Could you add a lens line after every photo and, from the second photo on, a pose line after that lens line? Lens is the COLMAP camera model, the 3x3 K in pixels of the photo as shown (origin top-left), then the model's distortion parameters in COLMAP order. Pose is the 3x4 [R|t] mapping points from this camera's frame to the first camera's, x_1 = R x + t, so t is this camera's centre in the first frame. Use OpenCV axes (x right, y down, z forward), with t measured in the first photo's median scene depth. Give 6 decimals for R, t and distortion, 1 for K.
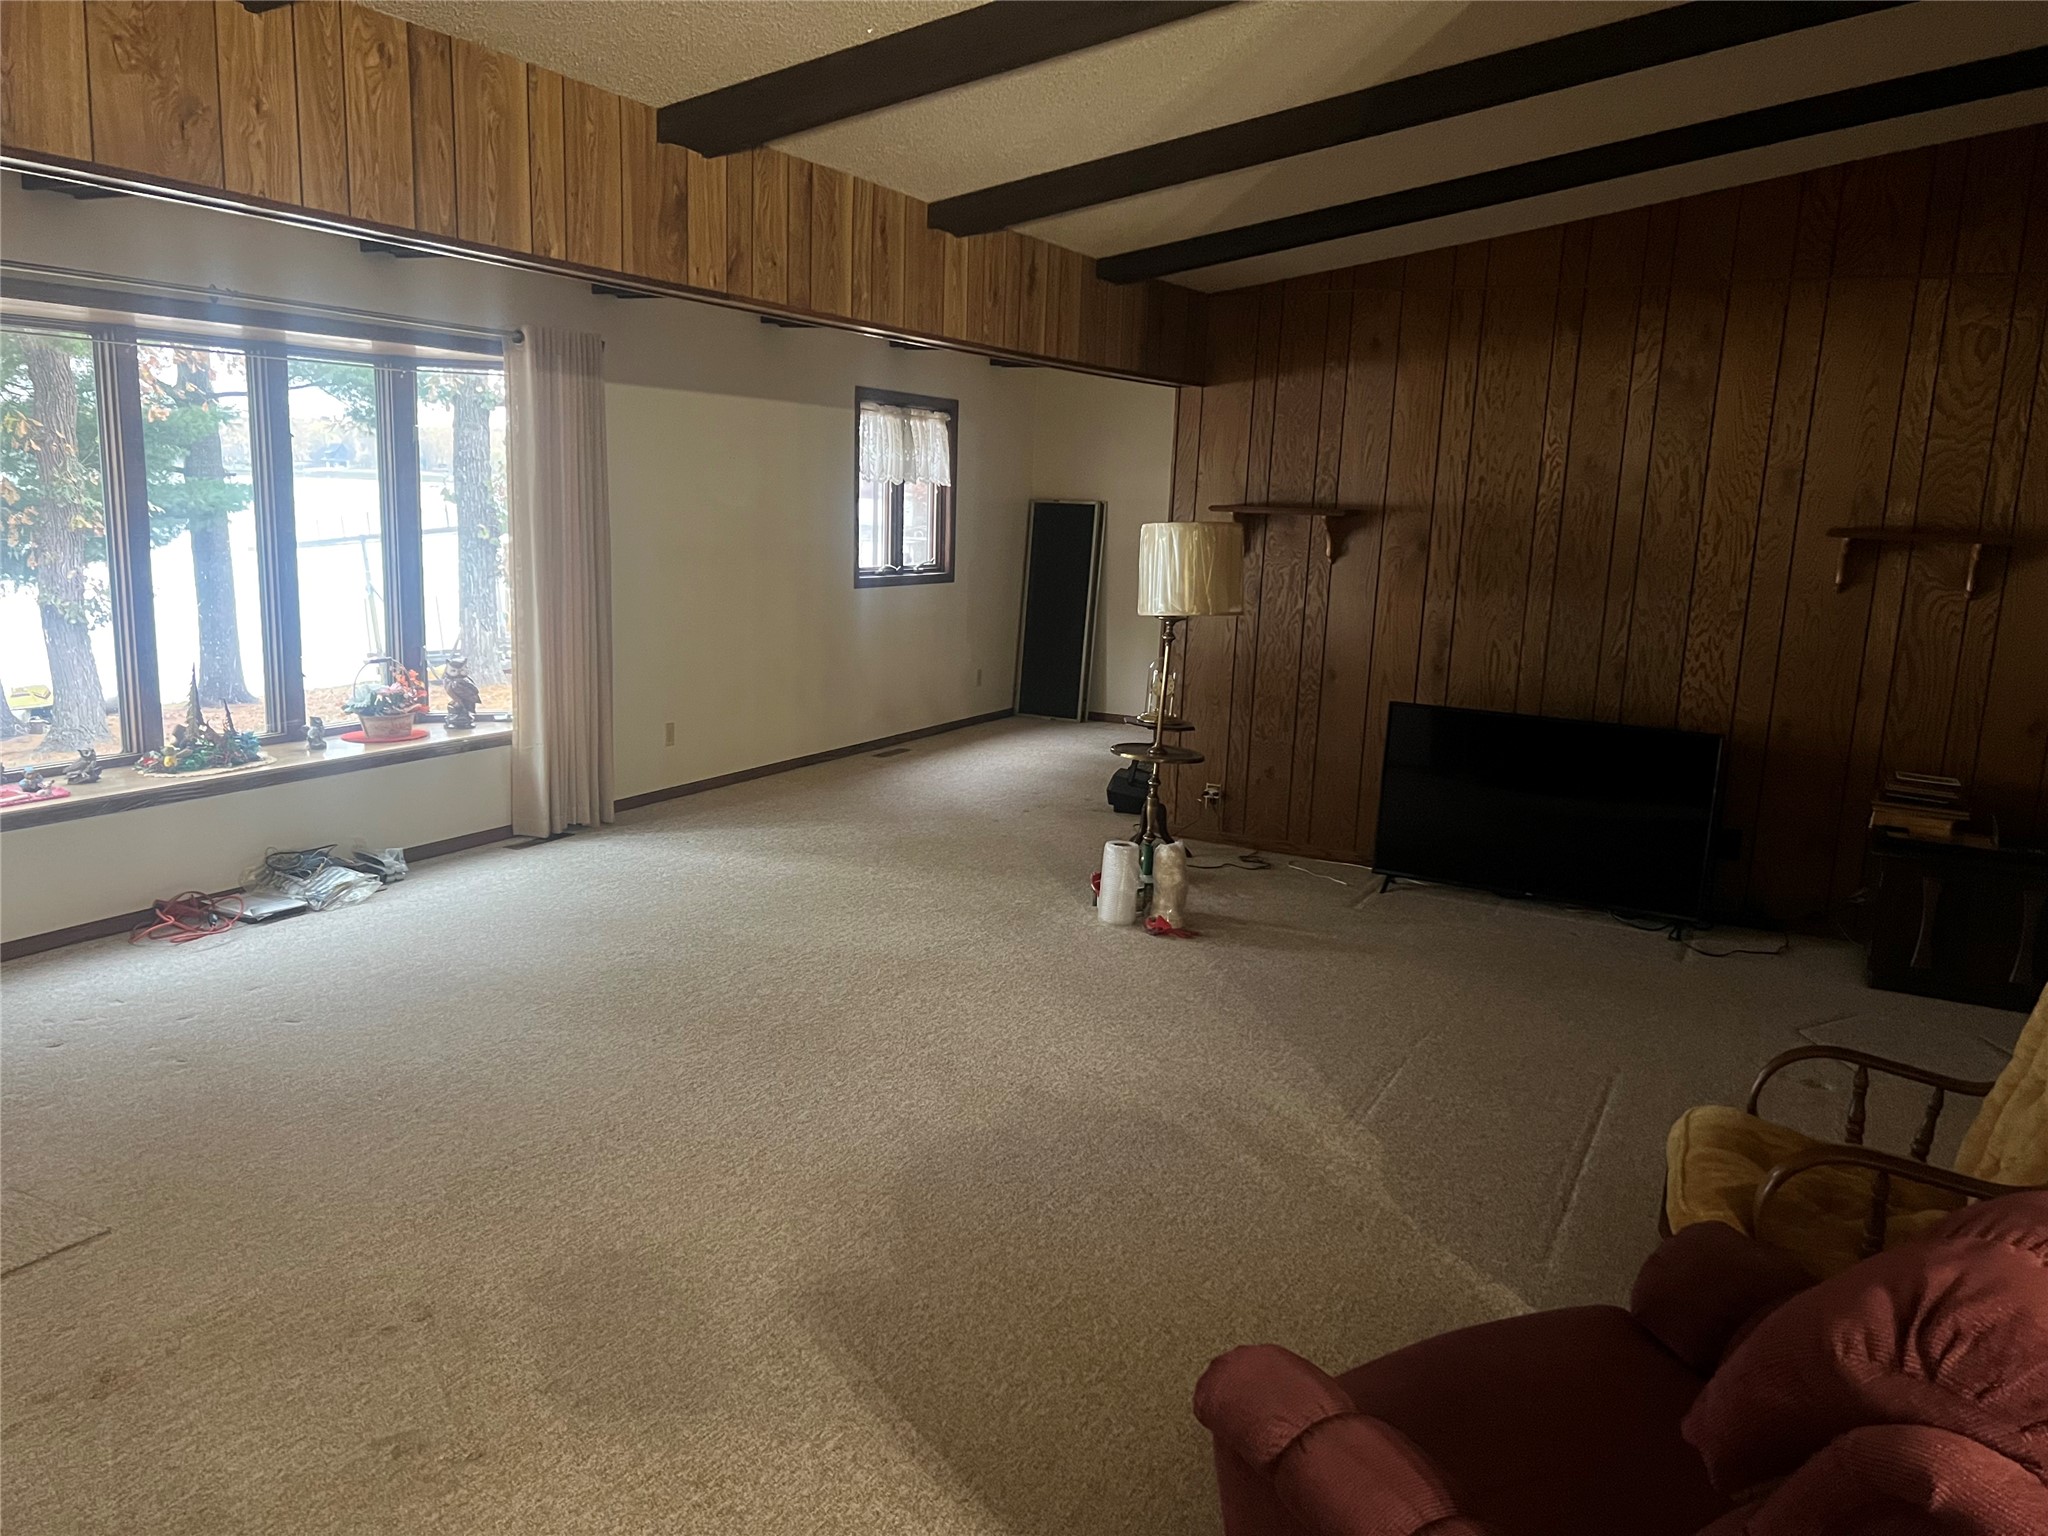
lens RADIAL K [[1530.6, 0, 1007.7], [0, 1530.6, 783.7], [0, 0, 1]] dist [0.047504, -0.051380]
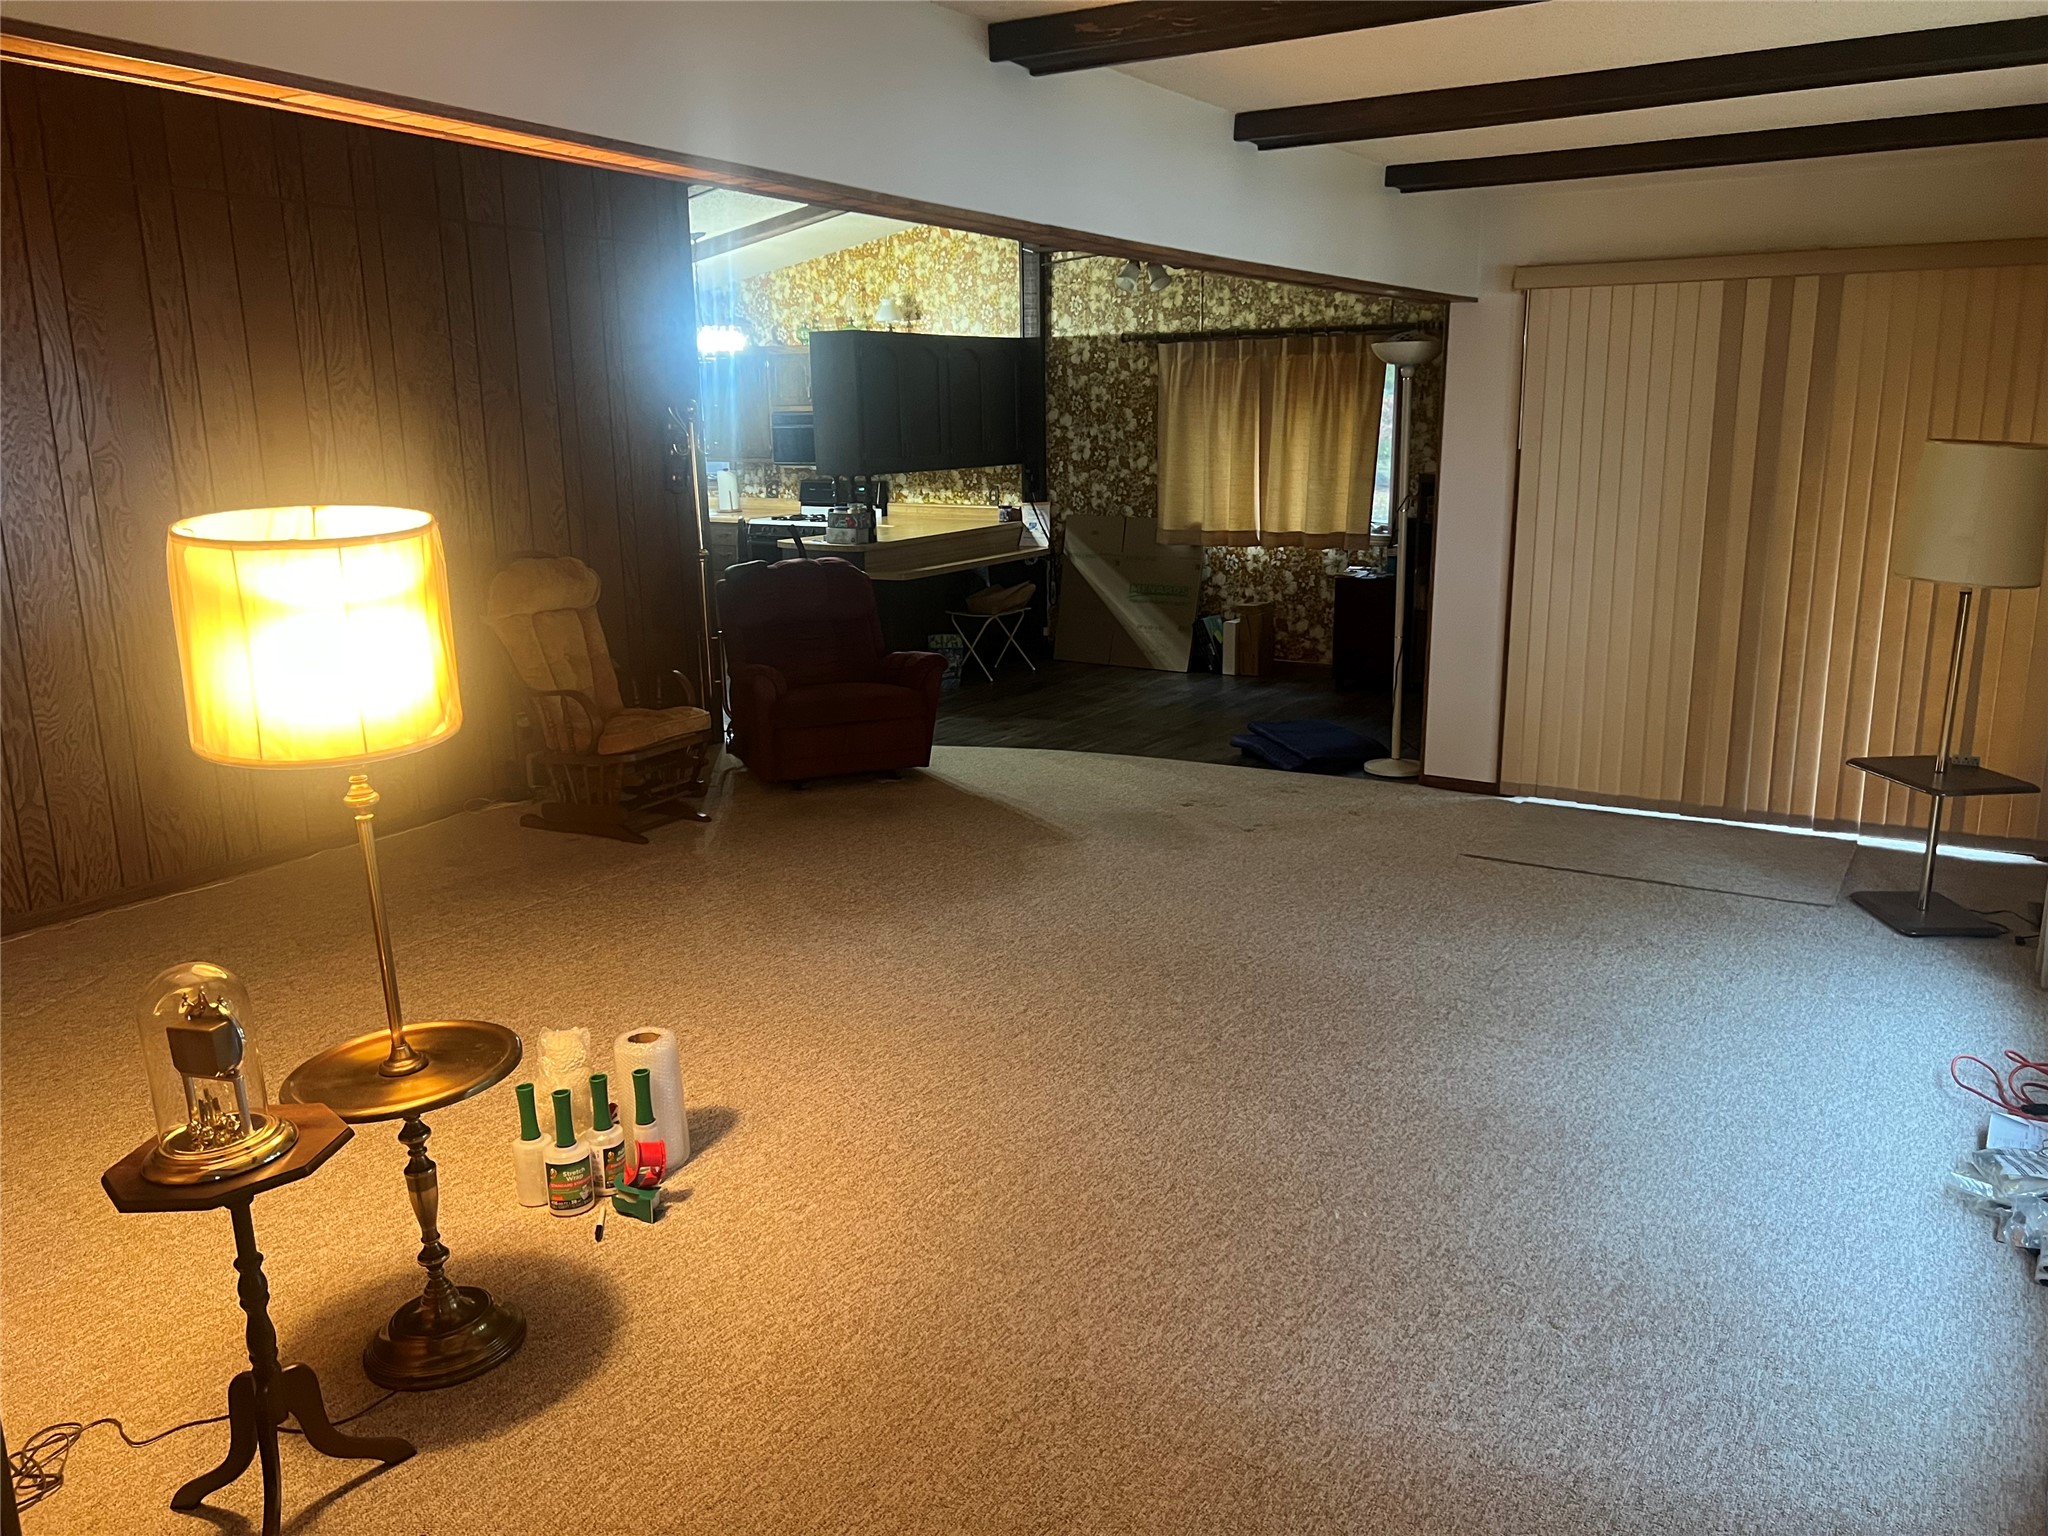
lens RADIAL K [[1530.6, 0, 1033.8], [0, 1530.6, 773.0], [0, 0, 1]] dist [0.047504, -0.051380]
pose [[-0.997696, -0.035509, 0.057808, -0.109013], [-0.008742, 0.912268, 0.409501, -0.307990], [-0.067277, 0.408053, -0.910476, 1.538788]]
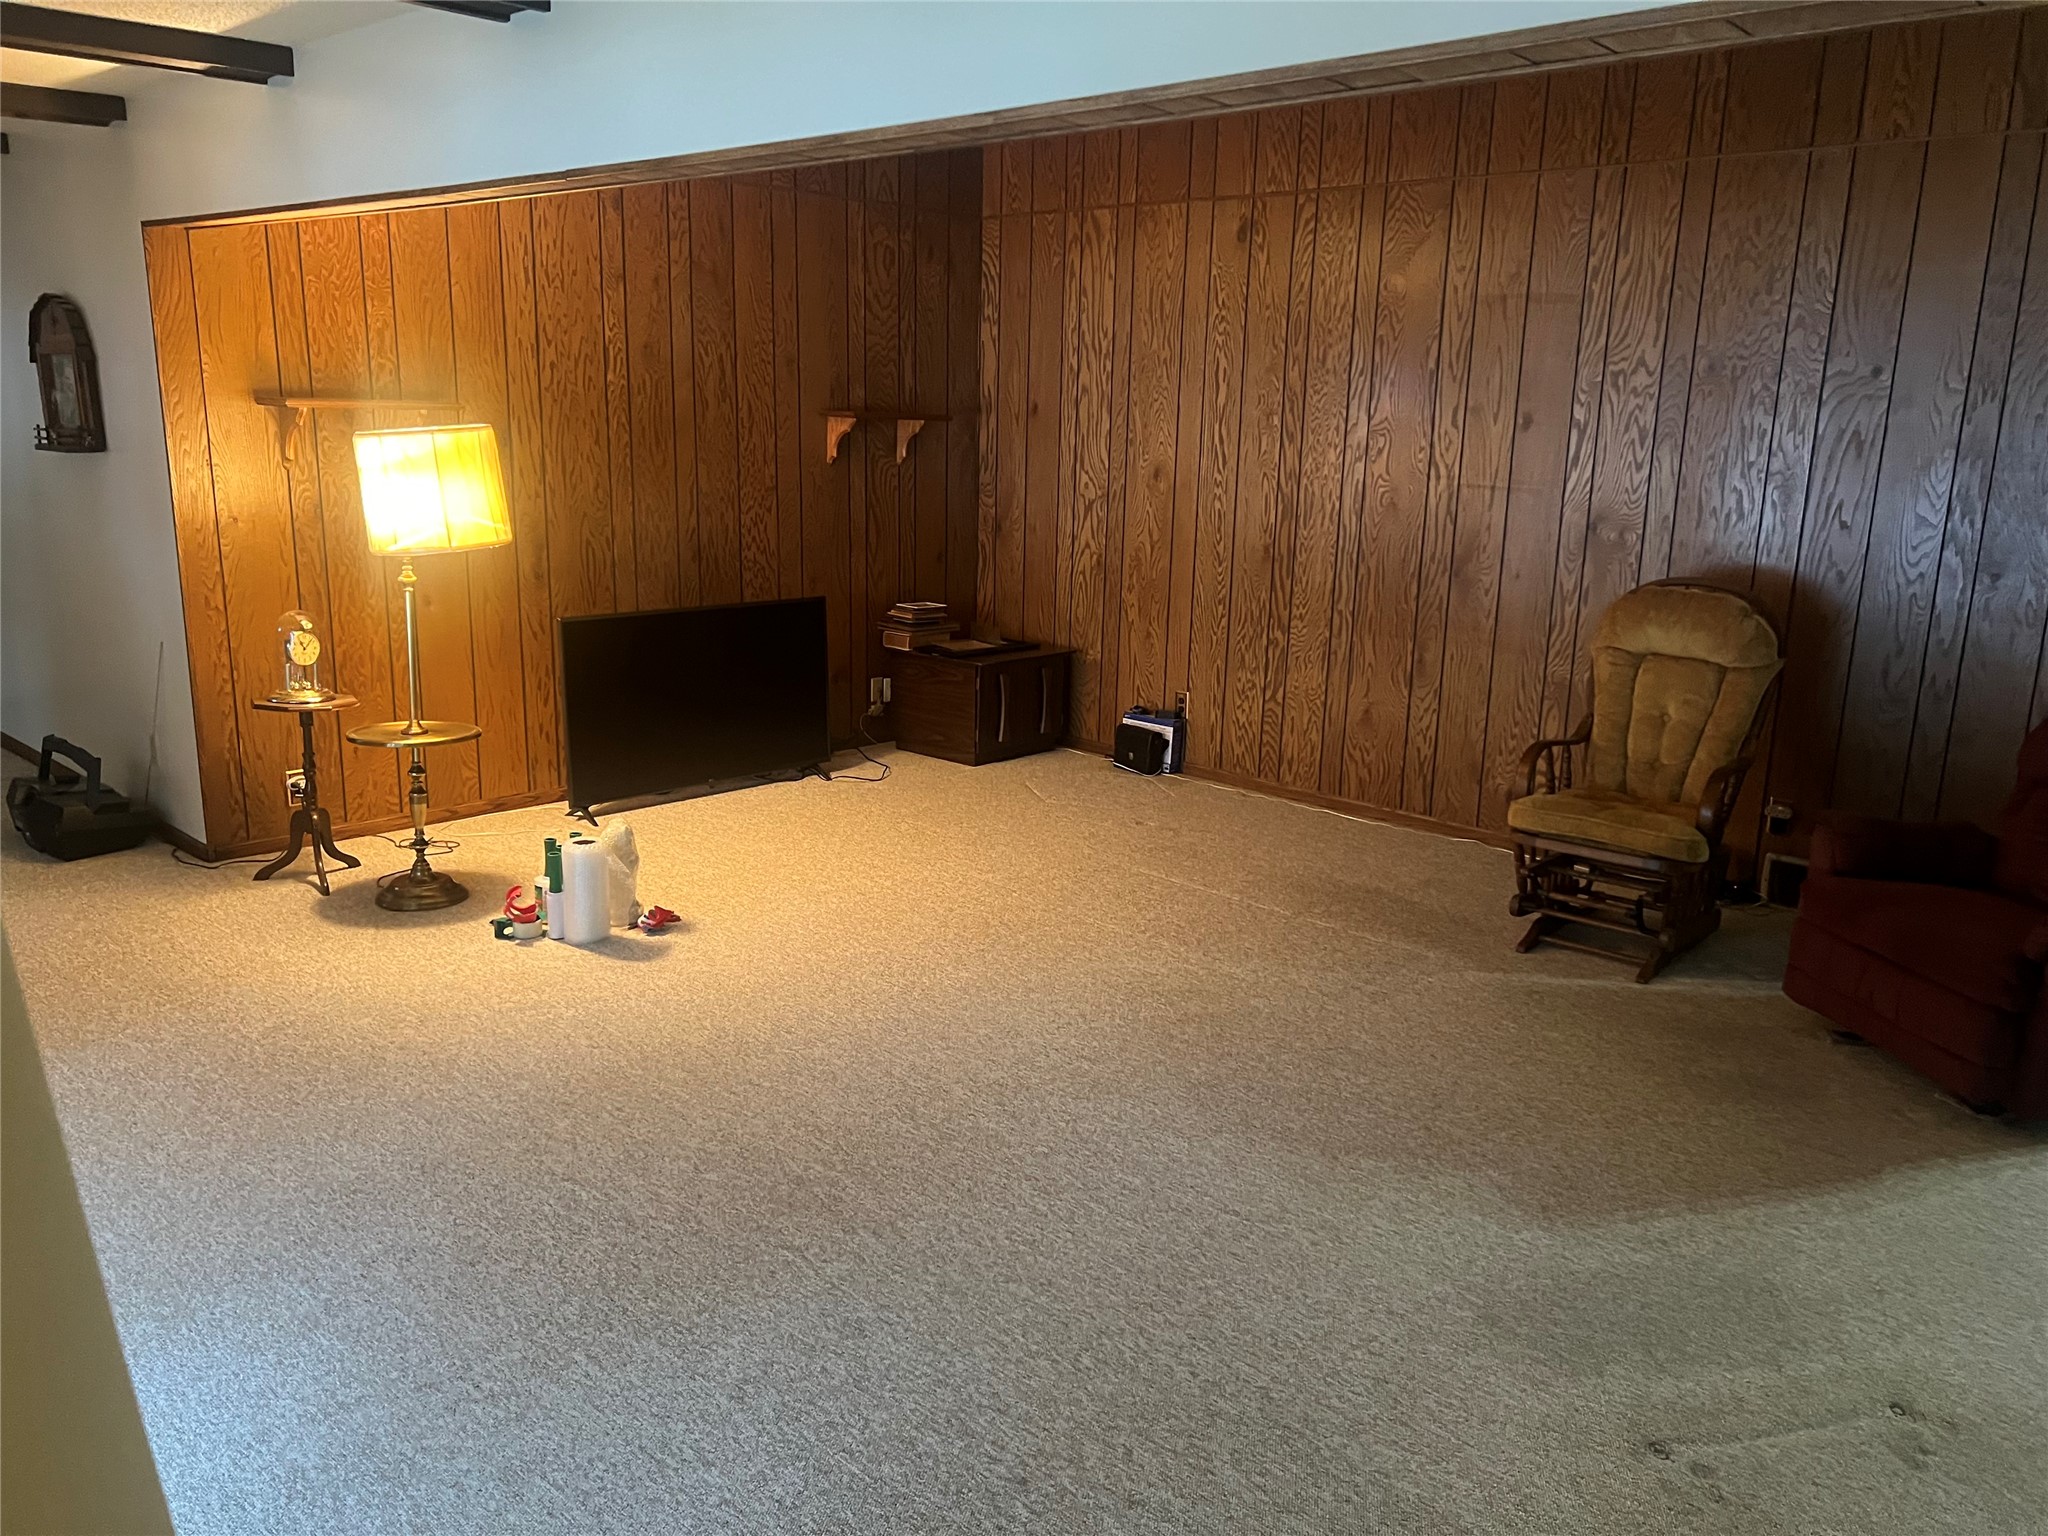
lens RADIAL K [[1530.6, 0, 1040.3], [0, 1530.6, 764.1], [0, 0, 1]] dist [0.047504, -0.051380]
pose [[0.261158, -0.252466, 0.931696, -0.618199], [0.168266, 0.962321, 0.213599, -0.134235], [-0.950517, 0.100990, 0.293800, 0.552090]]
